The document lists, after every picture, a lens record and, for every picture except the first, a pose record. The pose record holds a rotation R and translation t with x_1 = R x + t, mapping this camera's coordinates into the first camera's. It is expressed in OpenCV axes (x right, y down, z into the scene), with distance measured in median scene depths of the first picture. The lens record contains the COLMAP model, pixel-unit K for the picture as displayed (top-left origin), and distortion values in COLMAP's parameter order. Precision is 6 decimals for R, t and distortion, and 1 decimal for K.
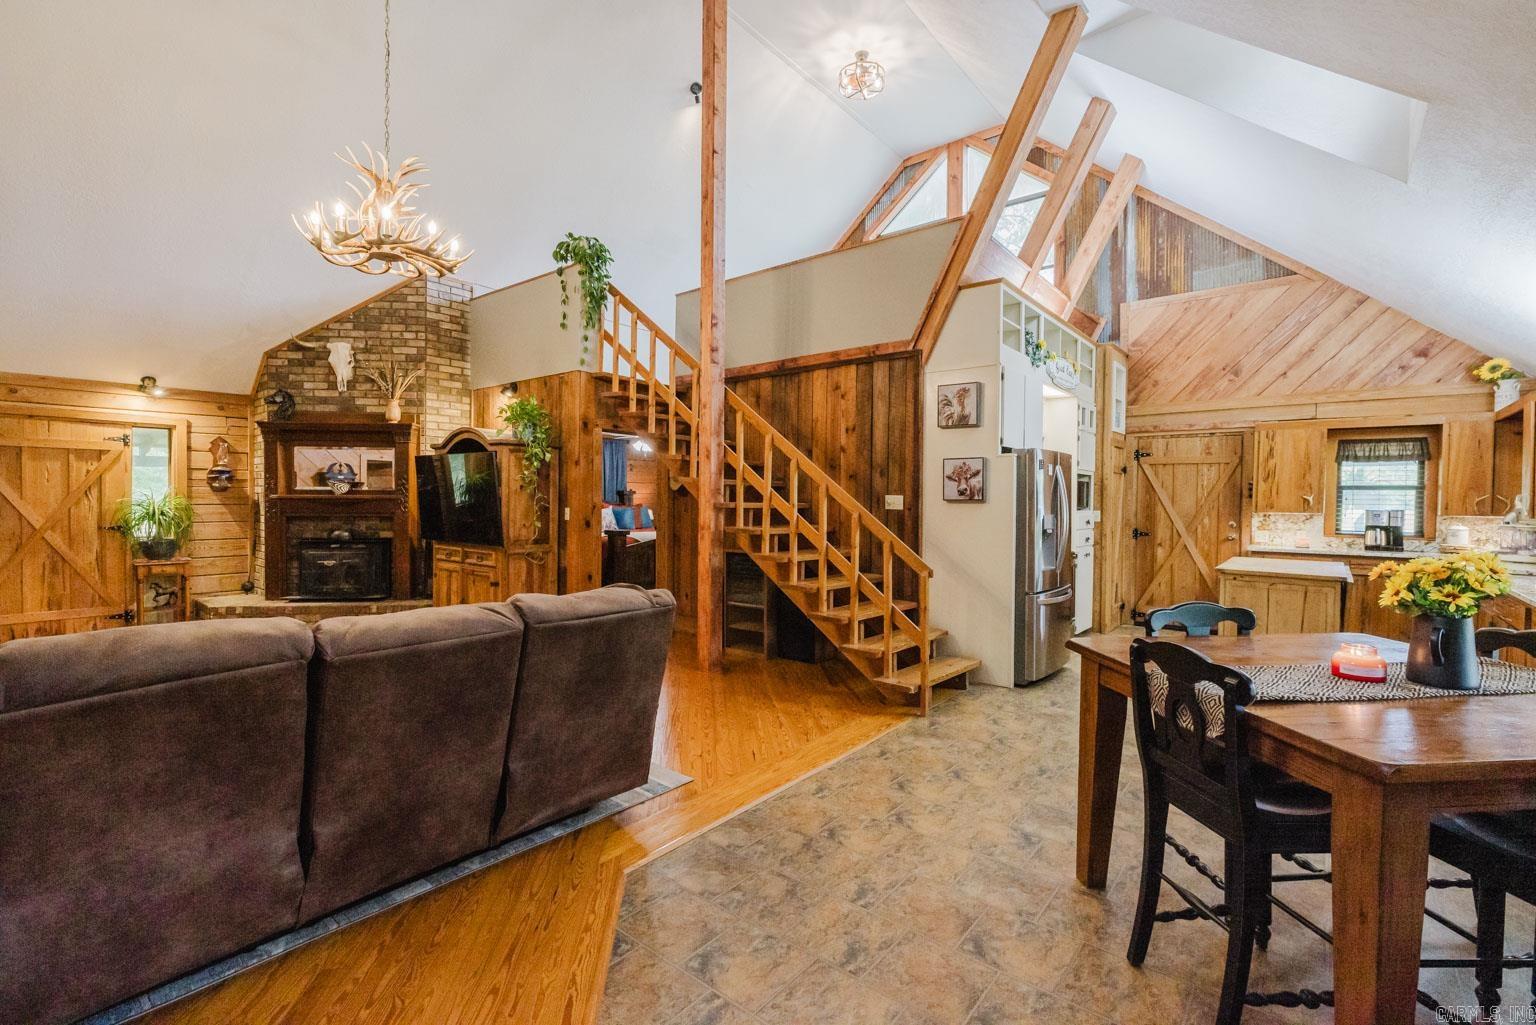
lens RADIAL K [[680.8, 0, 769.9], [0, 680.8, 509.9], [0, 0, 1]] dist [-0.009202, 0.002265]
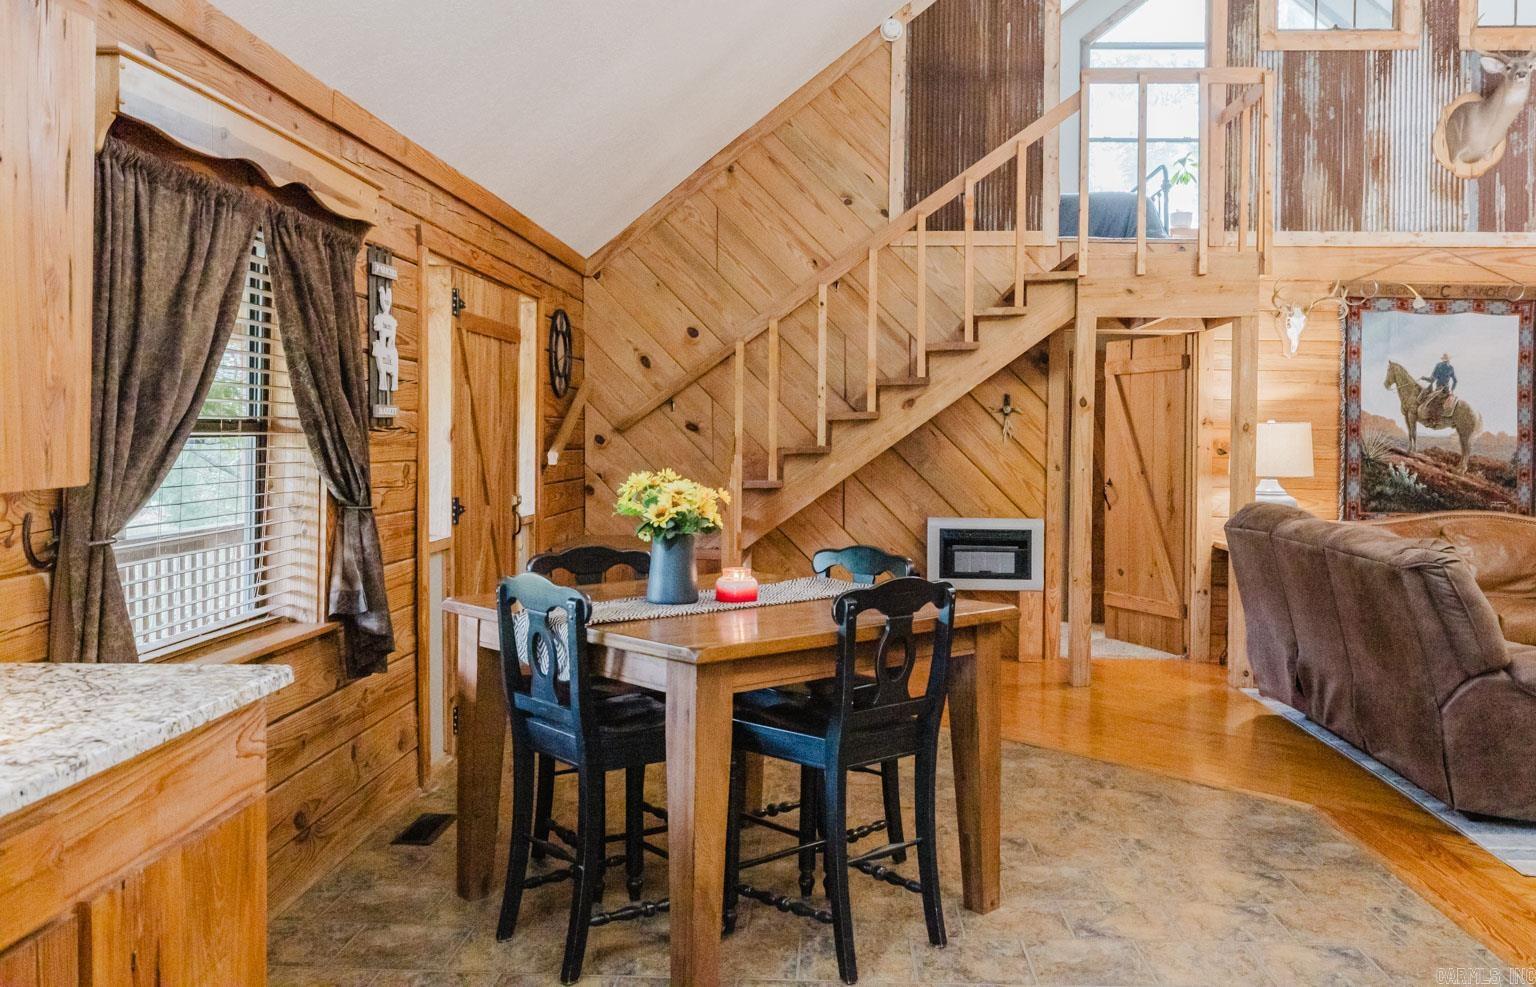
lens RADIAL K [[1289.7, 0, 793.2], [0, 1289.7, 453.1], [0, 0, 1]] dist [0.001220, -0.004343]
pose [[-0.795426, -0.004787, -0.606031, 0.600735], [-0.027380, 0.999232, 0.028045, -0.008280], [0.605431, 0.038901, -0.794946, 0.783971]]
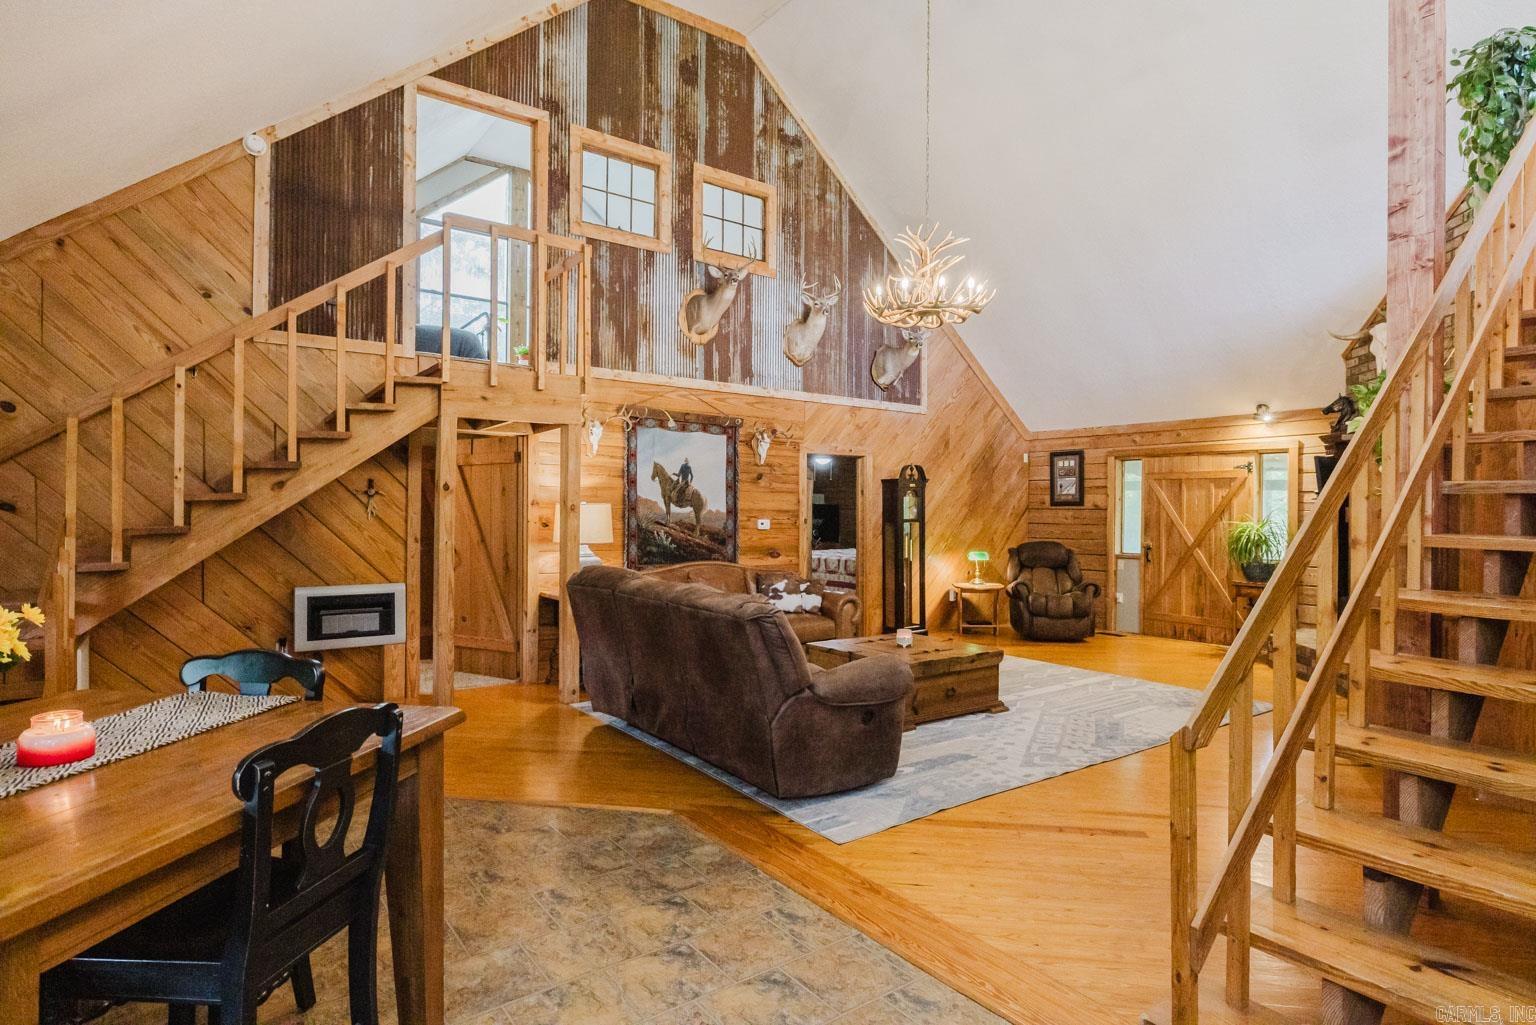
lens RADIAL K [[806.4, 0, 769.1], [0, 806.4, 508.3], [0, 0, 1]] dist [-0.004216, 0.002067]
pose [[-0.249596, -0.011788, -0.968278, 0.462102], [-0.028619, 0.999579, -0.004792, -0.010818], [0.967927, 0.026515, -0.249829, 0.592199]]
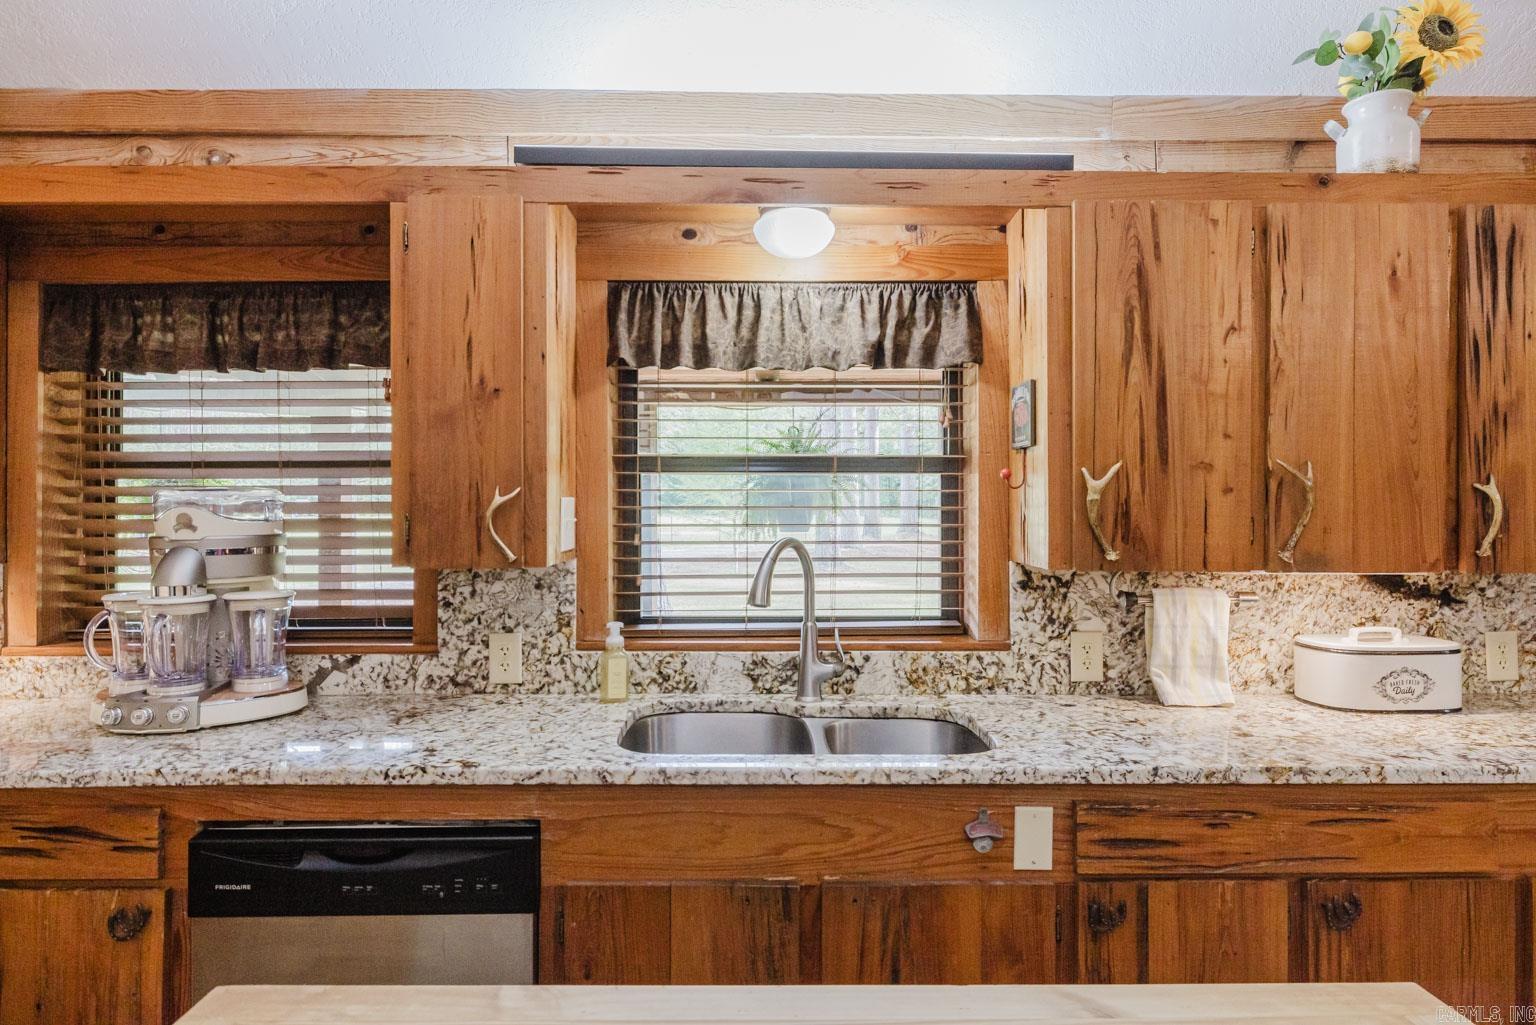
lens RADIAL K [[855.9, 0, 771.4], [0, 855.9, 511.3], [0, 0, 1]] dist [0.000088, -0.000995]
pose [[-0.642402, -0.010714, 0.766293, 0.510917], [0.010301, 0.999691, 0.022613, -0.014872], [-0.766299, 0.022421, -0.642093, 0.804489]]
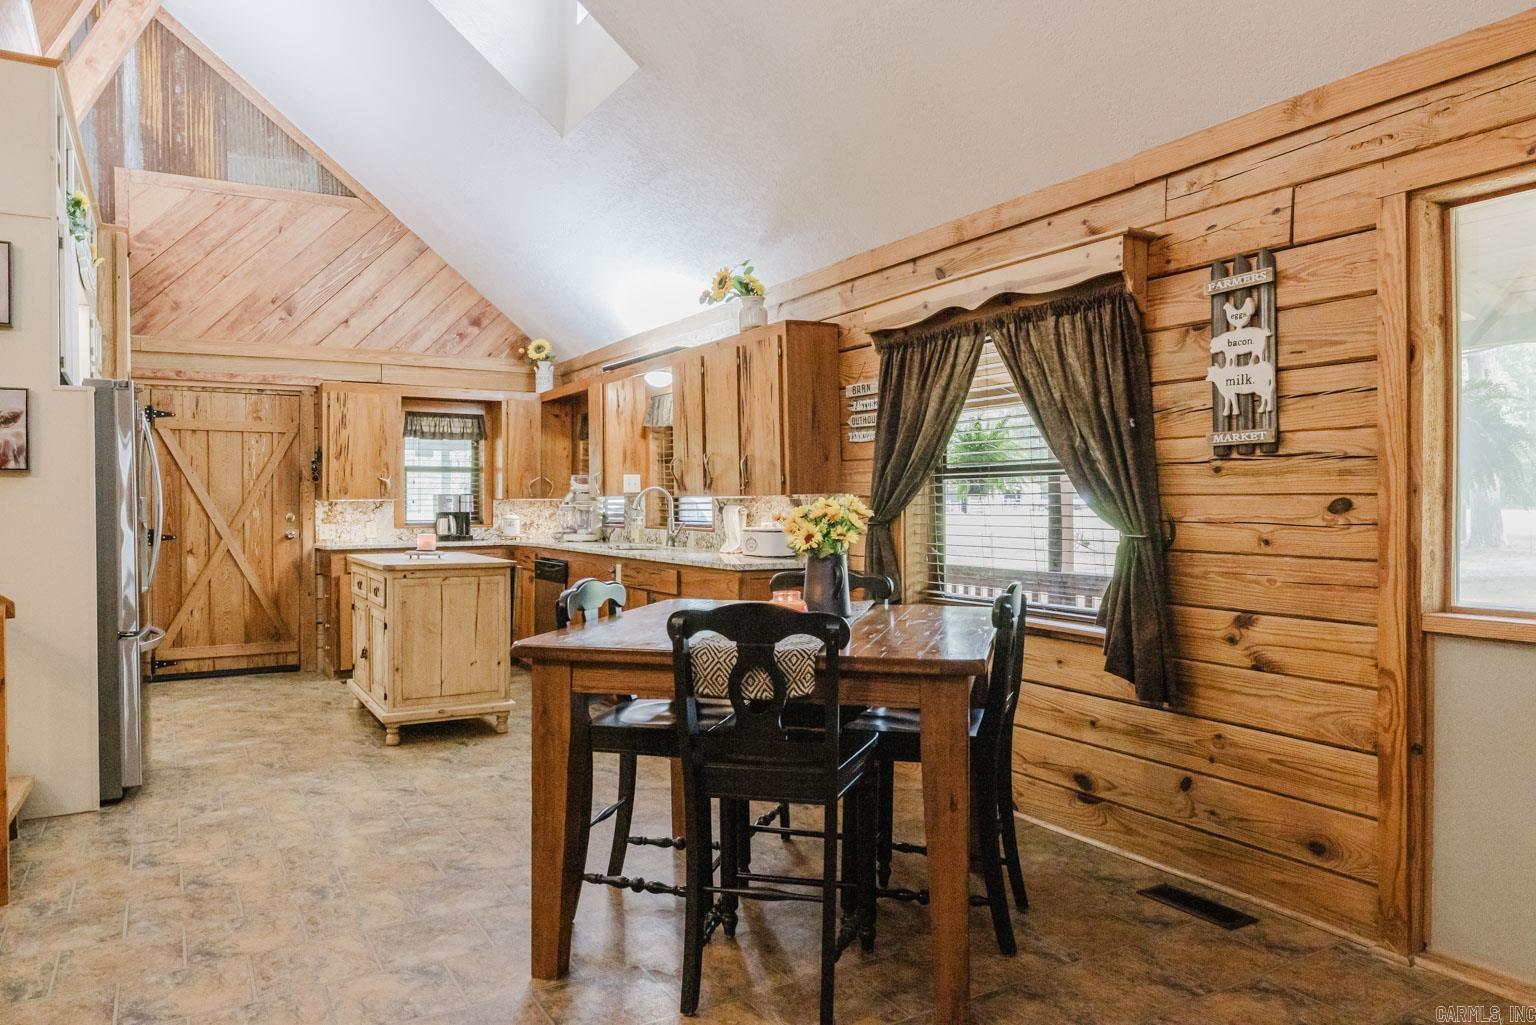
lens RADIAL K [[1017.1, 0, 765.8], [0, 1017.1, 507.8], [0, 0, 1]] dist [0.003691, -0.002908]
pose [[0.347672, -0.013968, 0.937512, -0.175918], [0.026254, 0.999642, 0.005158, 0.019985], [-0.937249, 0.022820, 0.347914, 0.150883]]
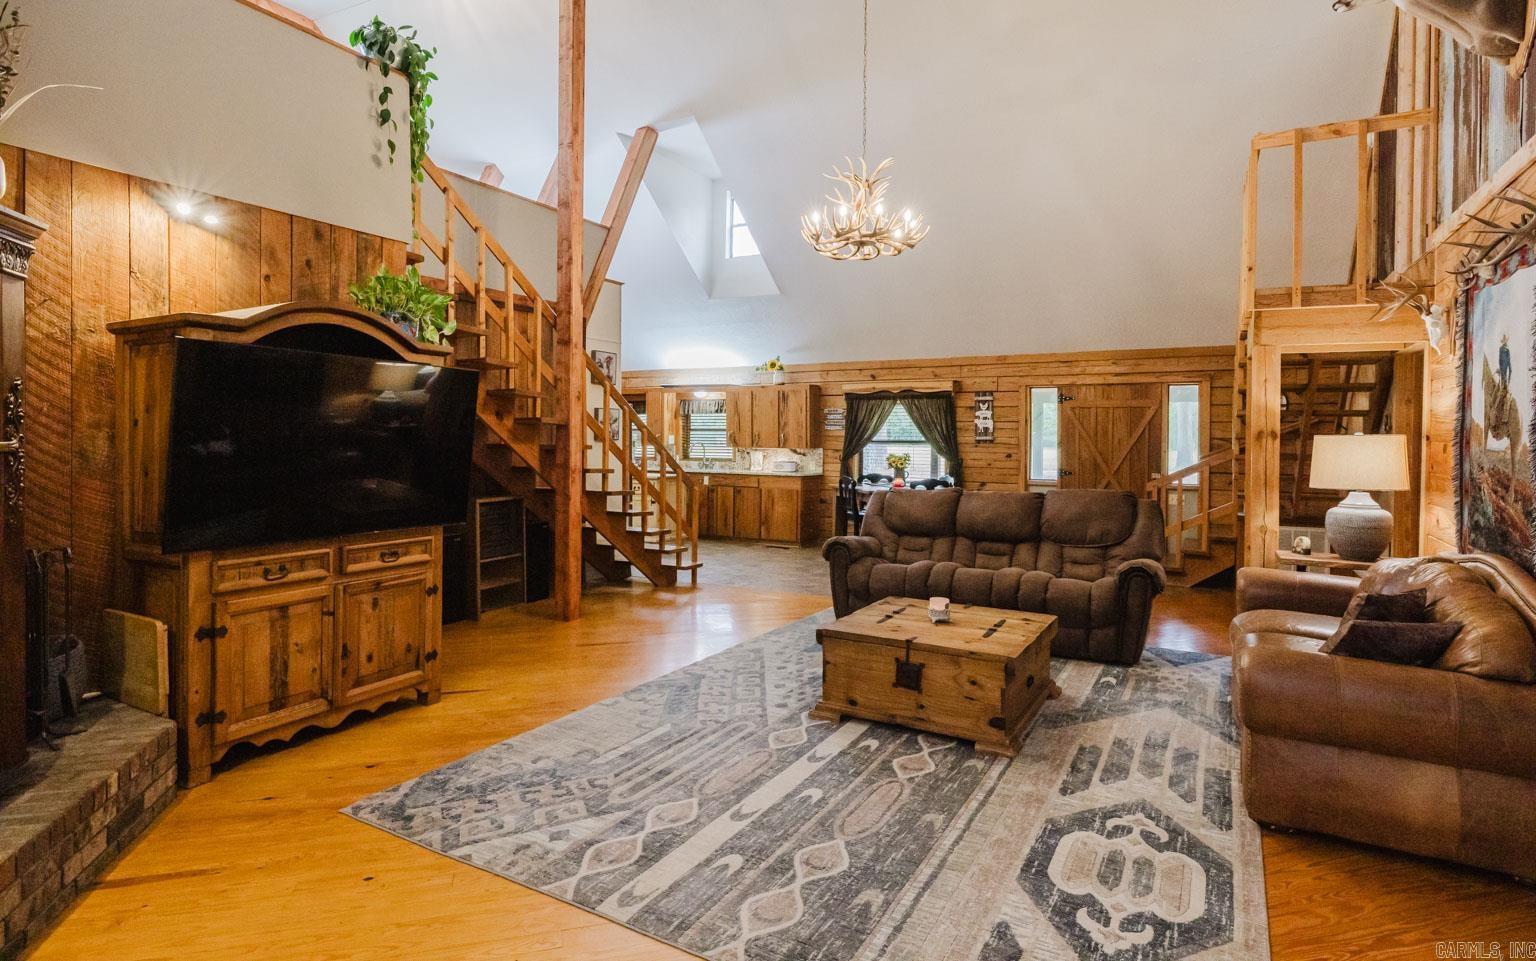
lens RADIAL K [[800.1, 0, 766.3], [0, 800.1, 445.3], [0, 0, 1]] dist [-0.007192, 0.001440]
pose [[-0.174436, -0.017628, 0.984511, -1.045174], [0.009769, 0.999760, 0.019632, -0.025008], [-0.984620, 0.013043, -0.174222, 0.768320]]
